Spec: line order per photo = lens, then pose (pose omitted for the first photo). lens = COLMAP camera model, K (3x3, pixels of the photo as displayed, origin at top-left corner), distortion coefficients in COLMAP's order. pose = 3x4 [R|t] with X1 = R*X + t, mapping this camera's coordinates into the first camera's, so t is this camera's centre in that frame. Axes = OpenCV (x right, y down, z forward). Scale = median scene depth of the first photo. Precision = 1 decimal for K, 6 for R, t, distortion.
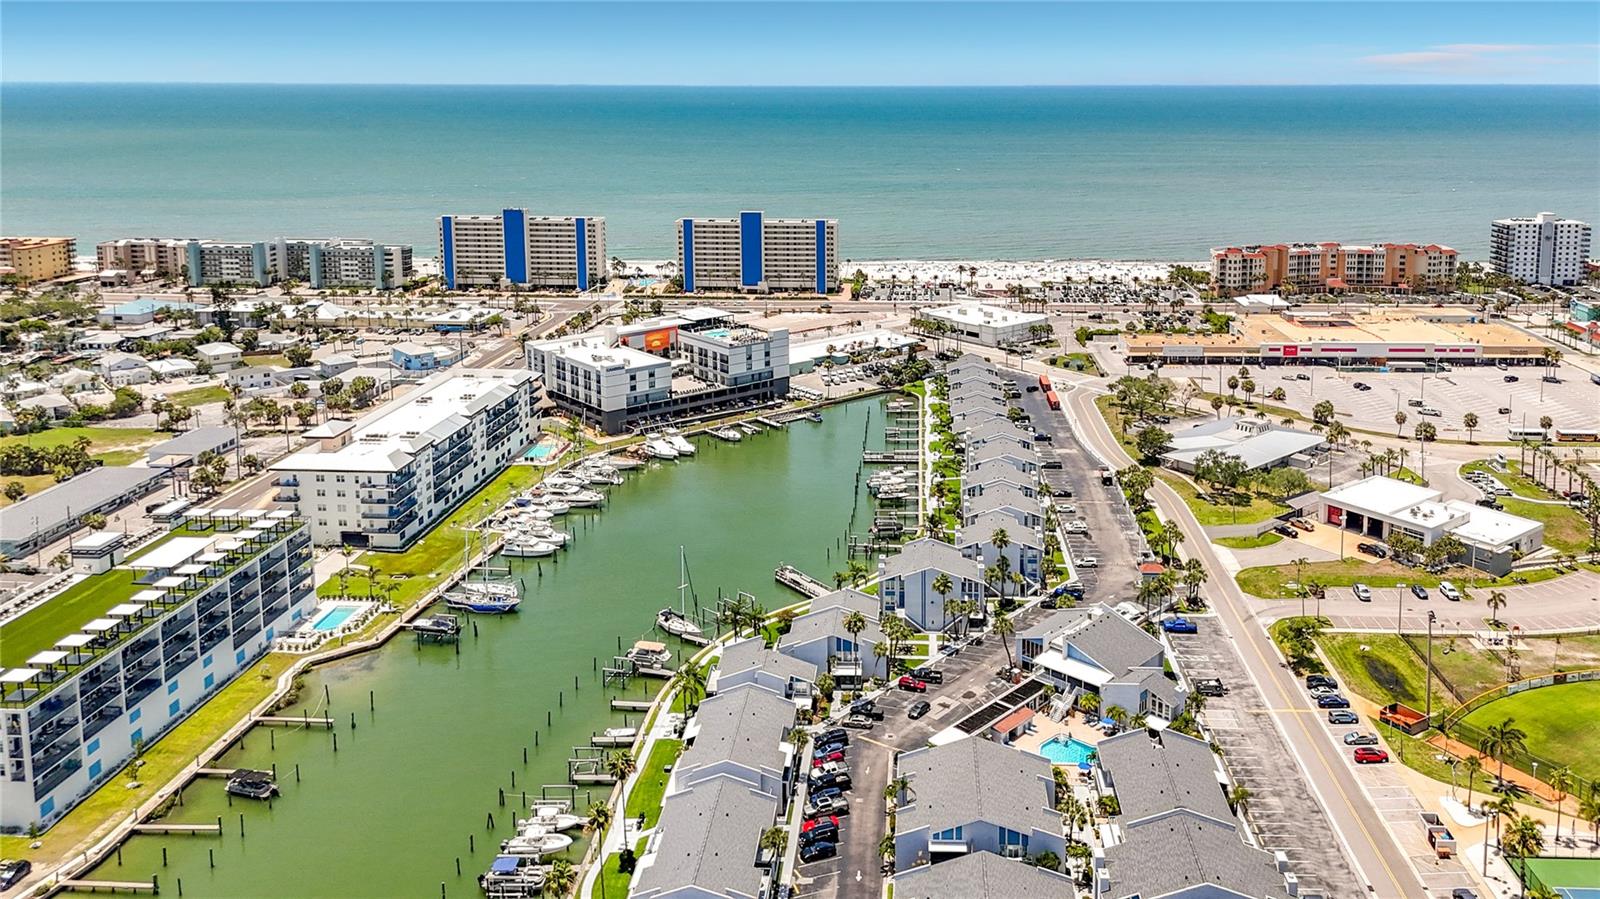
lens RADIAL K [[1224.3, 0, 898.1], [0, 1224.3, 282.4], [0, 0, 1]] dist [0.051208, -0.038987]
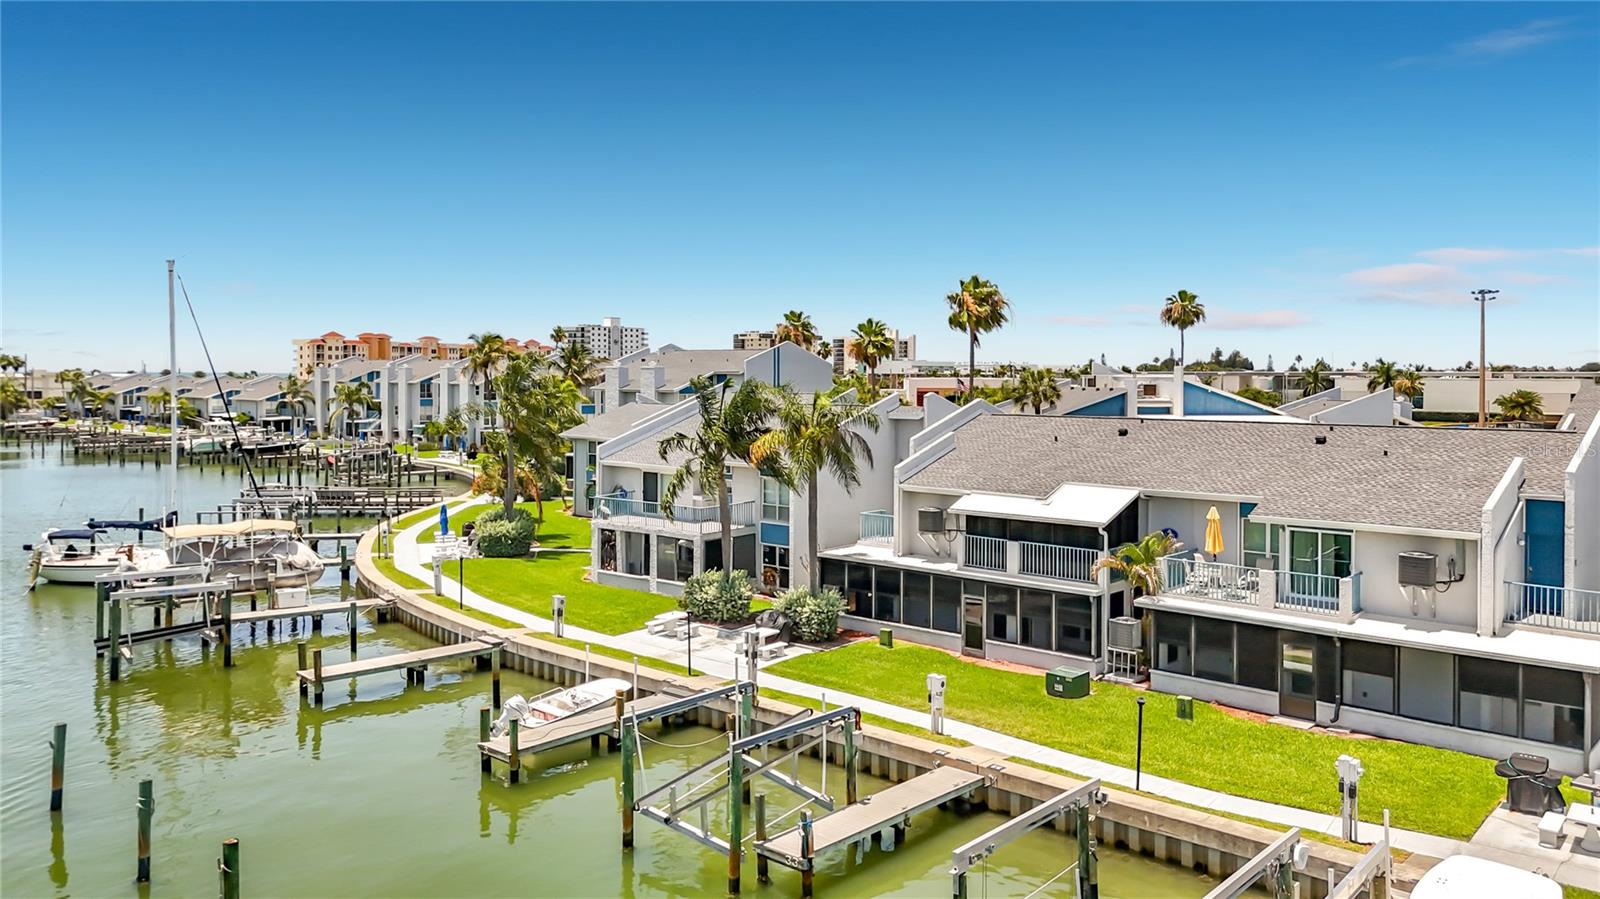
lens RADIAL K [[1185.3, 0, 811.7], [0, 1185.3, 387.6], [0, 0, 1]] dist [0.146617, -0.254775]
pose [[0.645933, -0.008281, 0.763349, -0.185195], [0.119521, 0.988707, -0.090410, 0.181636], [-0.753979, 0.149635, 0.639628, 0.453352]]
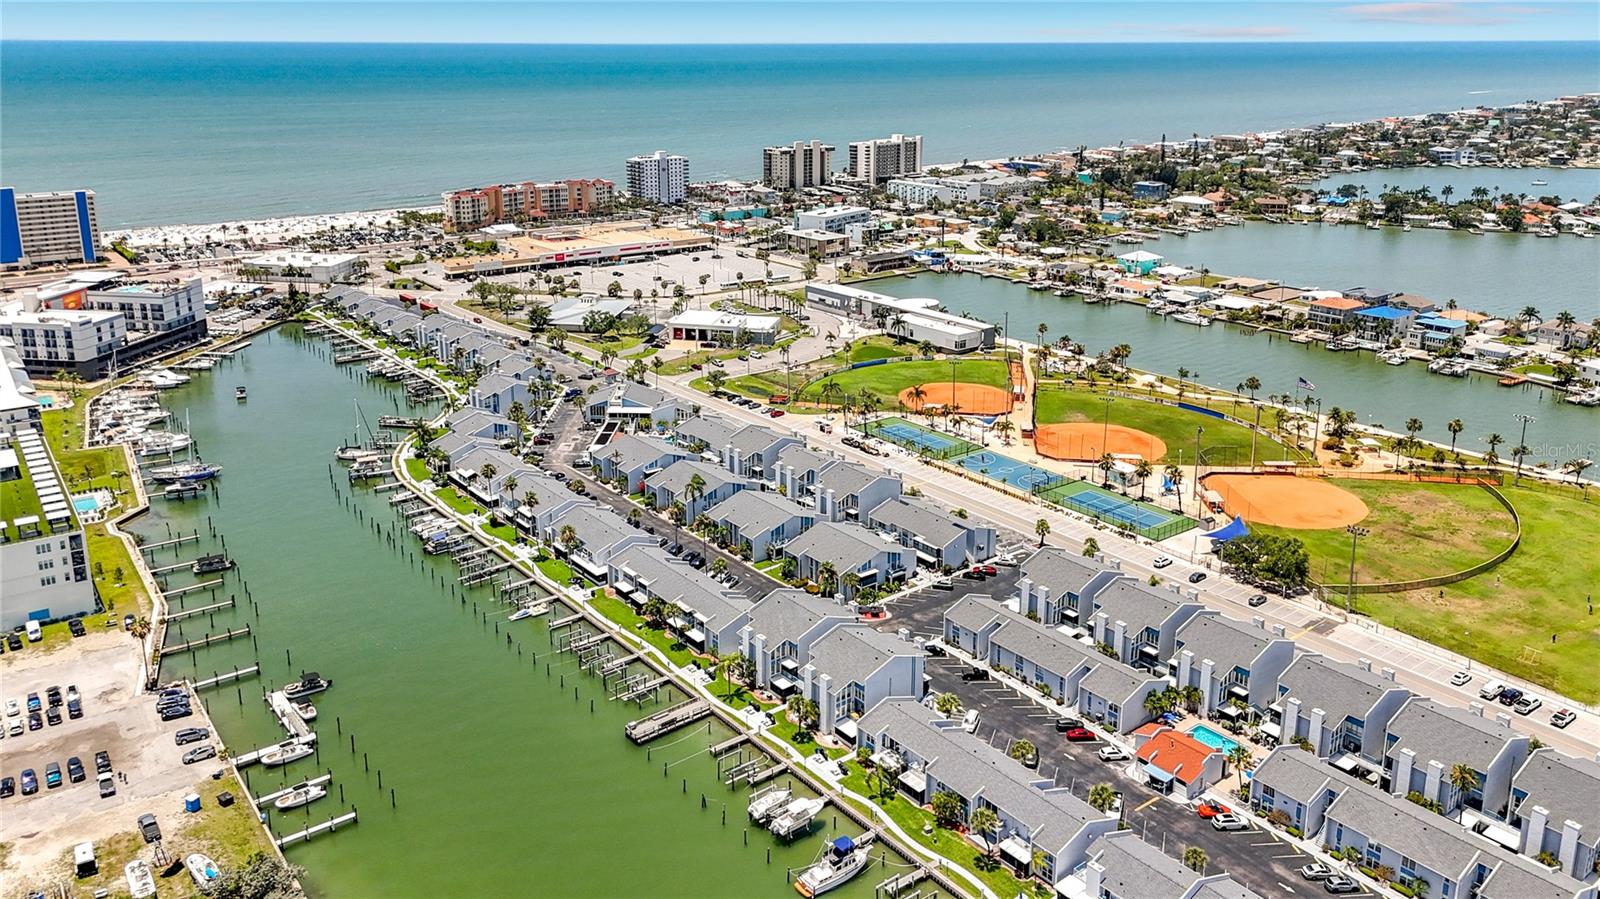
lens RADIAL K [[1202.0, 0, 796.1], [0, 1202.0, 379.2], [0, 0, 1]] dist [0.066409, -0.083505]
pose [[0.767657, -0.168961, 0.618187, -0.419316], [0.097207, 0.984157, 0.148275, 0.017610], [-0.633446, -0.053732, 0.771919, -0.284012]]
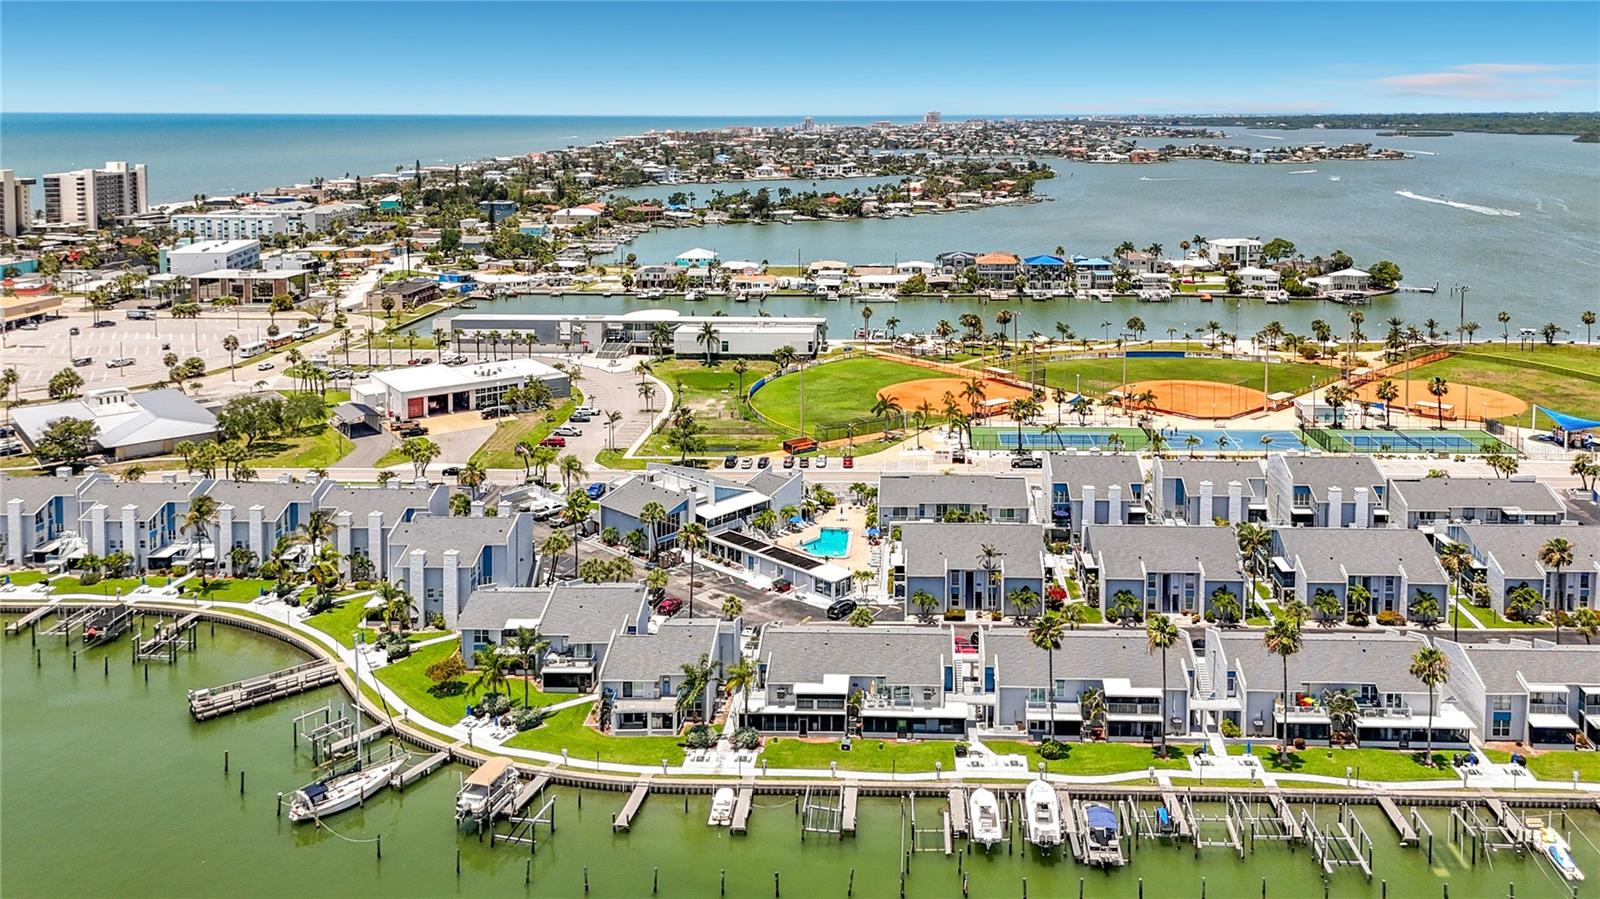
lens RADIAL K [[1182.3, 0, 866.3], [0, 1182.3, 308.0], [0, 0, 1]] dist [0.065383, -0.044449]
pose [[0.005606, -0.159646, 0.987158, -0.426221], [0.157461, 0.975000, 0.156785, 0.016532], [-0.987509, 0.154560, 0.030603, 0.468566]]
